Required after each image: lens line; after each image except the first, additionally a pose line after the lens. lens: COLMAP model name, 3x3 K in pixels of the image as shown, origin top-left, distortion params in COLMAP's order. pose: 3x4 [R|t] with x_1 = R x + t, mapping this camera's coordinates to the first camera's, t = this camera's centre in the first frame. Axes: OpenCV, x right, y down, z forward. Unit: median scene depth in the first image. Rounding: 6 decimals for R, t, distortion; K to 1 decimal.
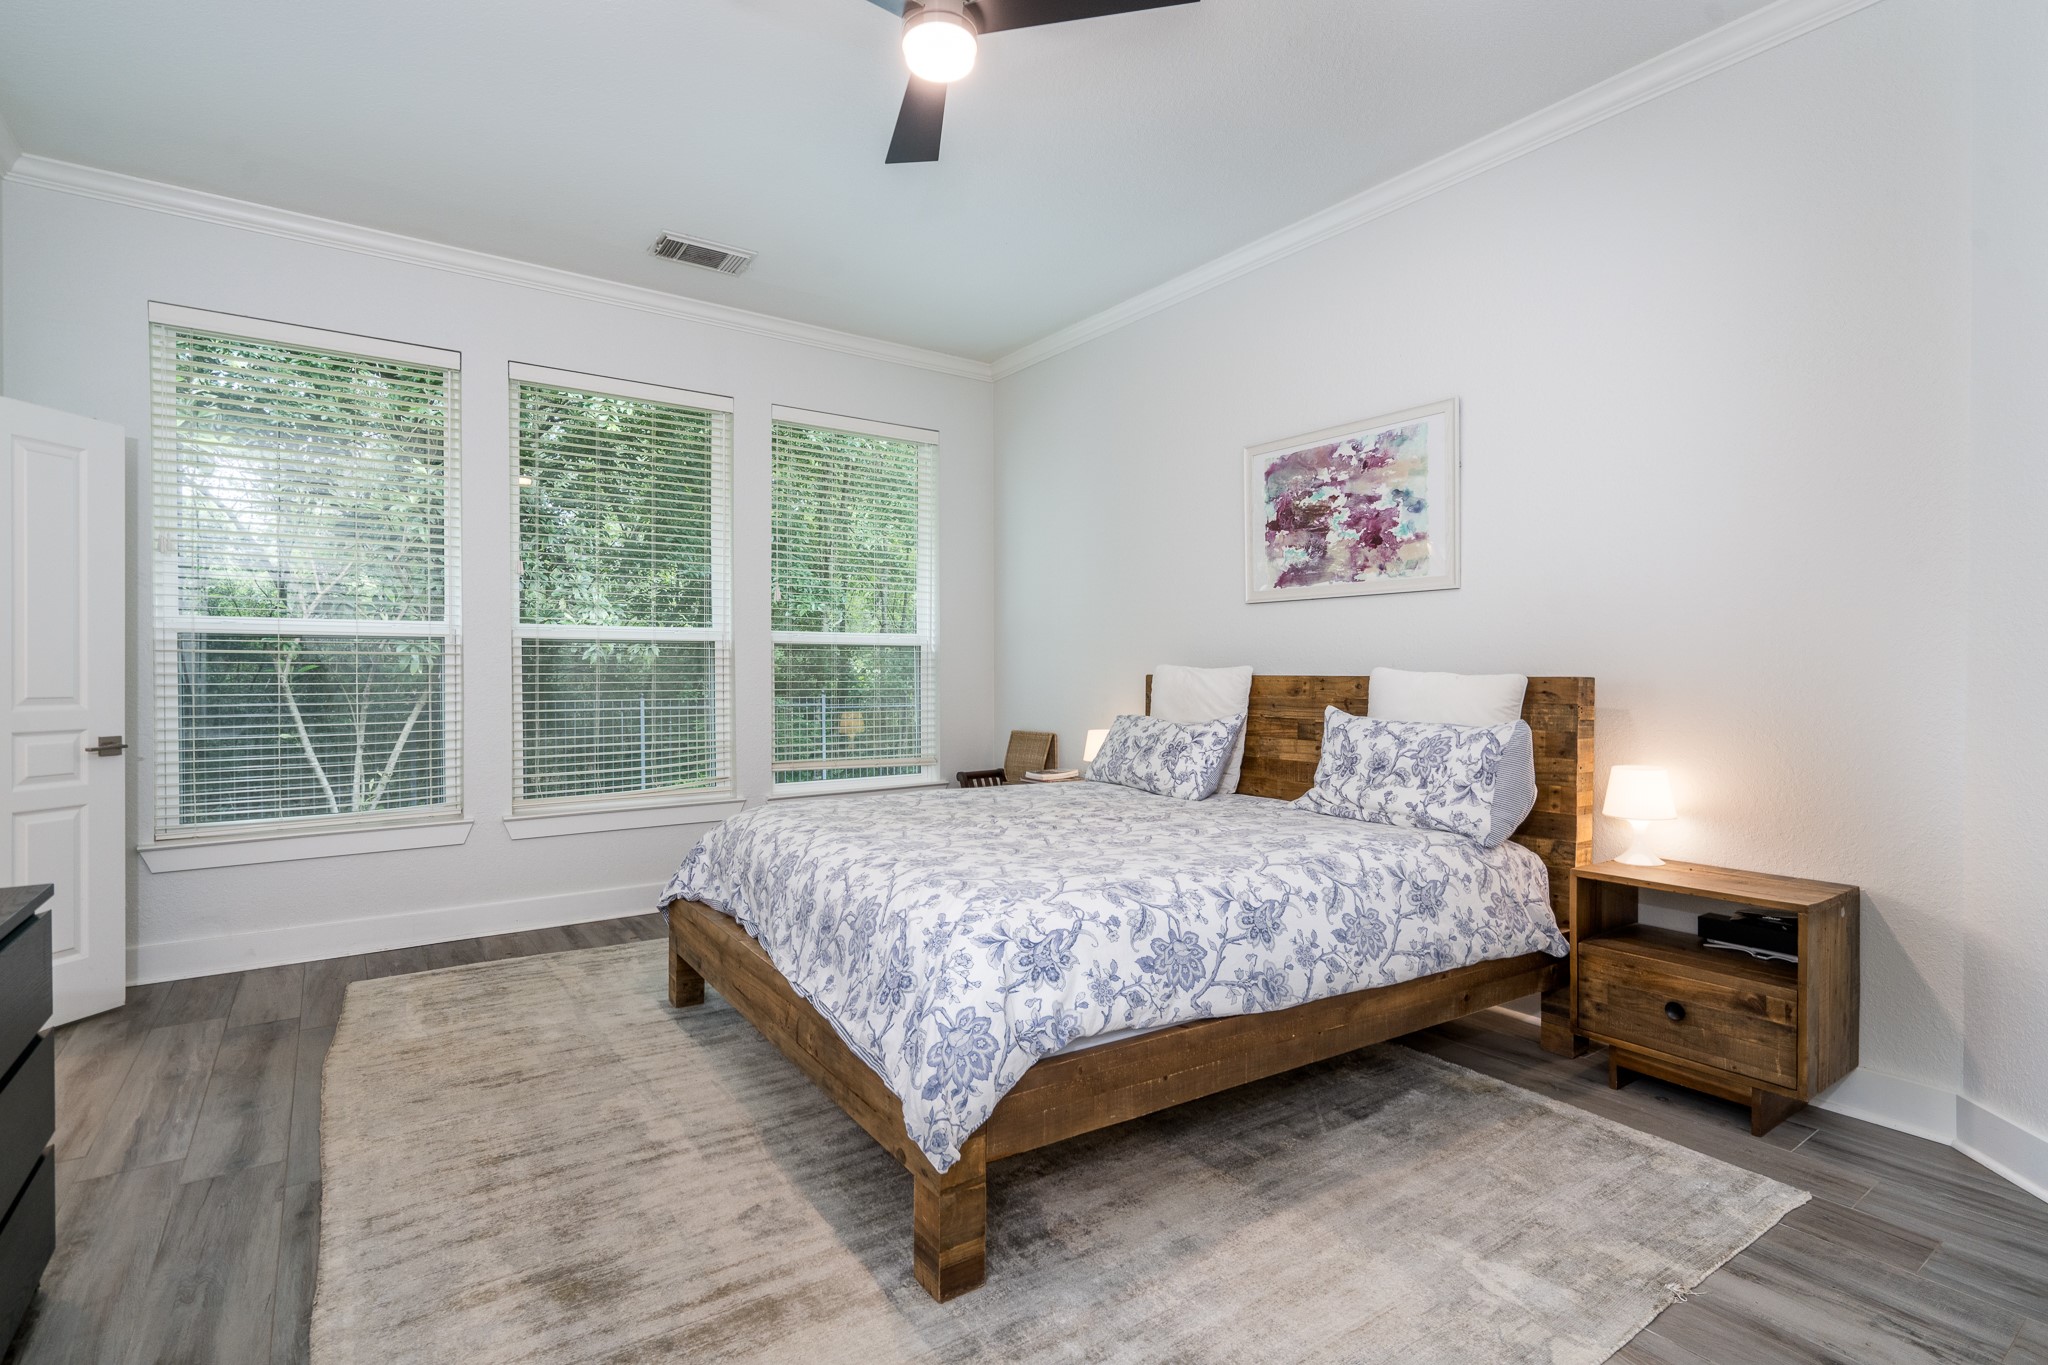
lens RADIAL K [[969.2, 0, 1027.4], [0, 969.2, 685.5], [0, 0, 1]] dist [0.007764, -0.001530]
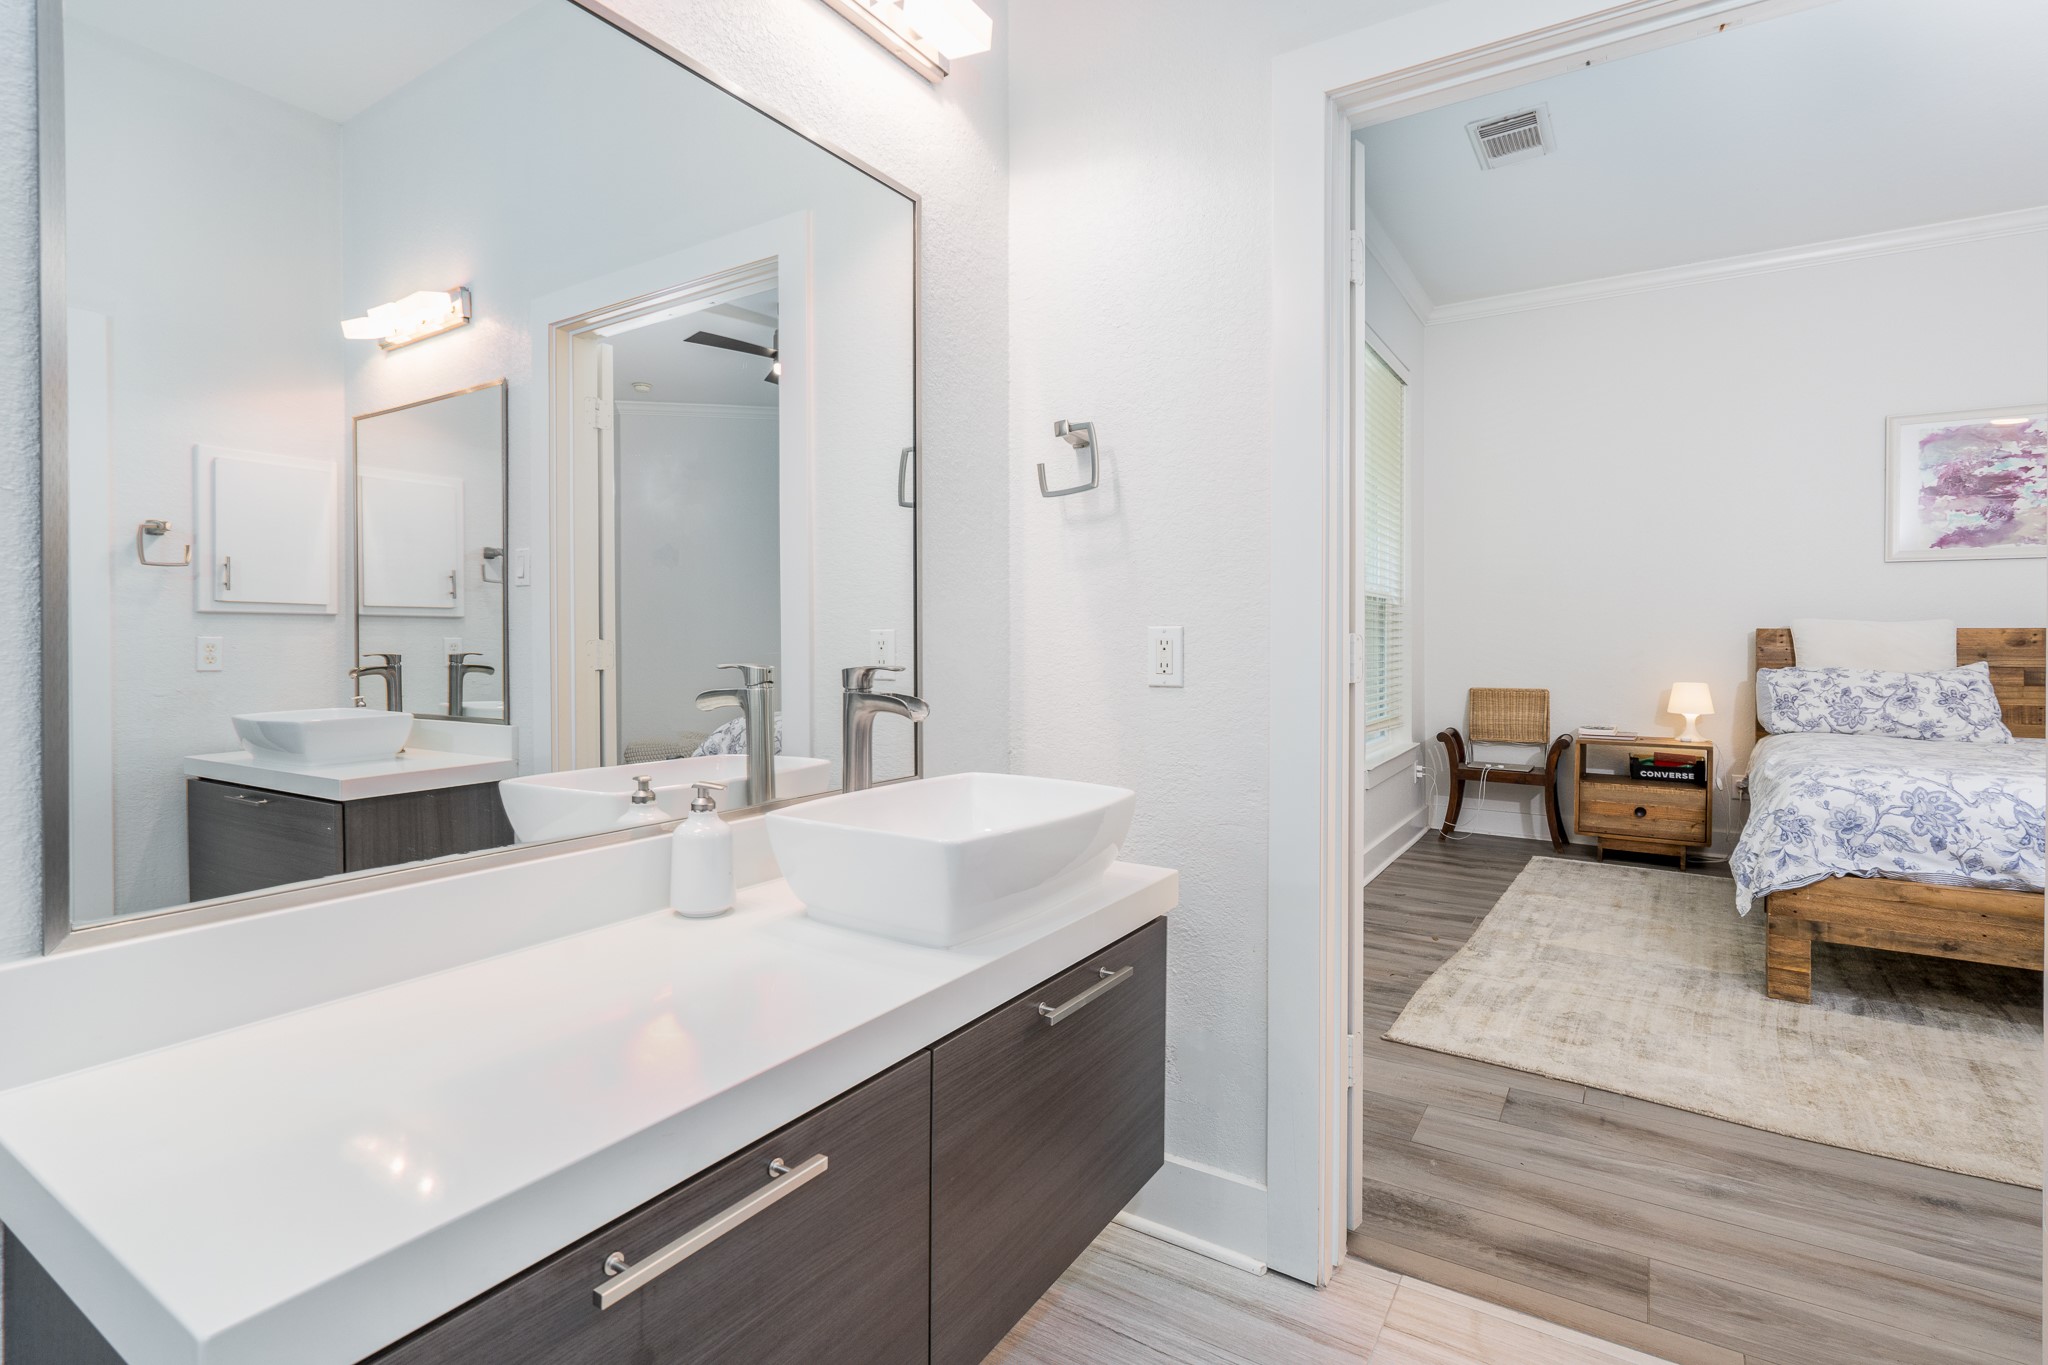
lens RADIAL K [[969.2, 0, 1015.4], [0, 969.2, 640.1], [0, 0, 1]] dist [0.007764, -0.001530]
pose [[0.922782, 0.008958, 0.385219, -1.175855], [-0.000390, 0.999751, -0.022316, 0.028154], [-0.385323, 0.020442, 0.922555, 0.417212]]
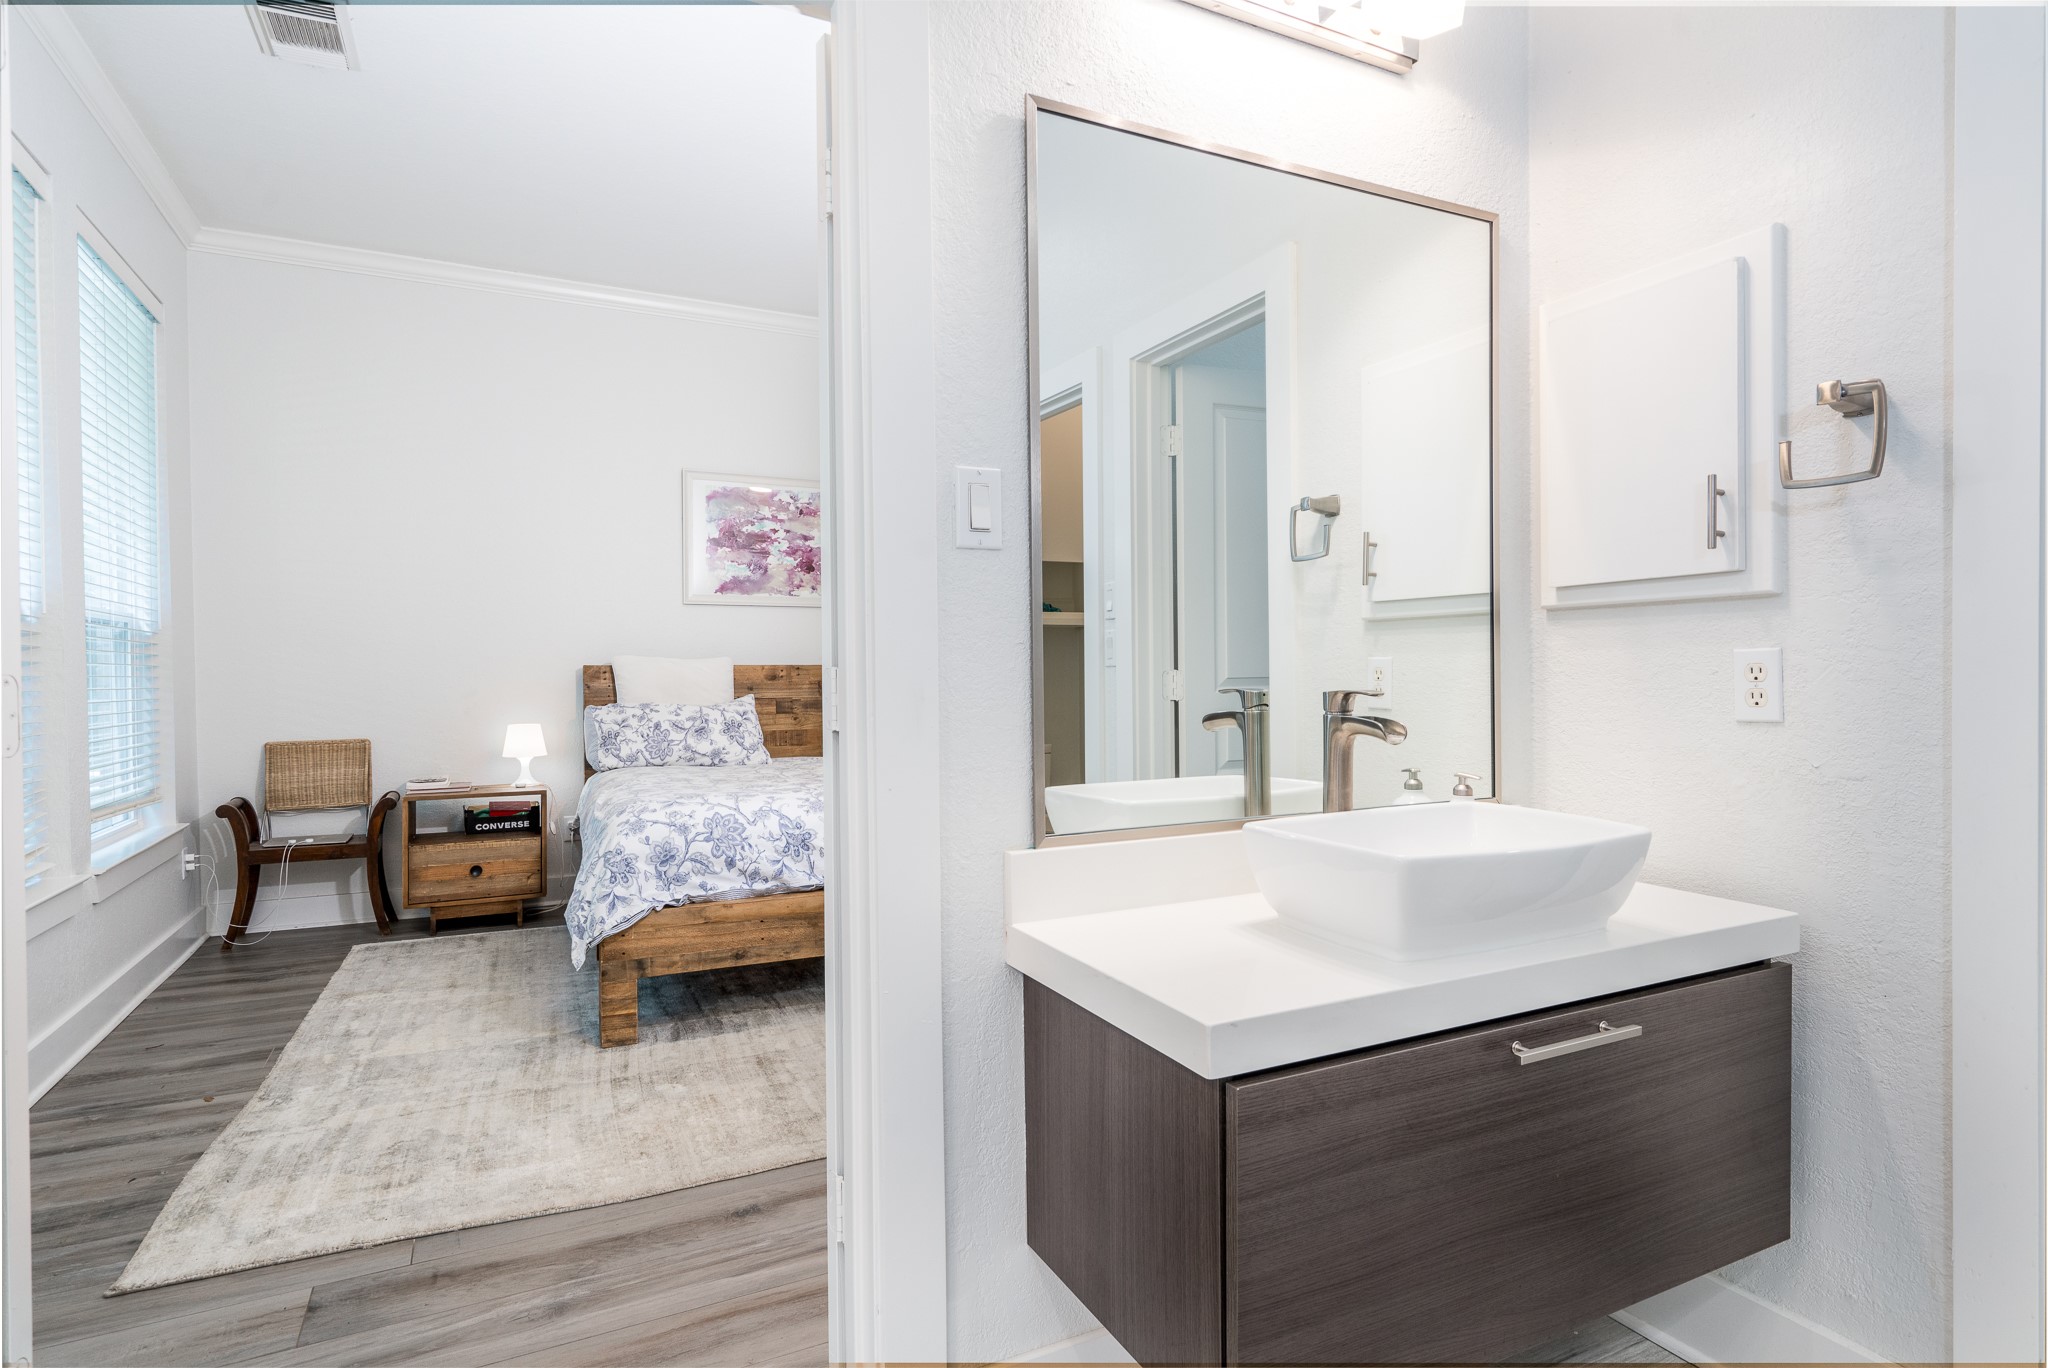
lens RADIAL K [[1091.2, 0, 1021.3], [0, 1091.2, 692.8], [0, 0, 1]] dist [0.000050, 0.001948]
pose [[0.139562, -0.010870, 0.990154, -1.103656], [0.028030, 0.999582, 0.007023, 0.025672], [-0.989817, 0.026774, 0.139808, 0.463997]]
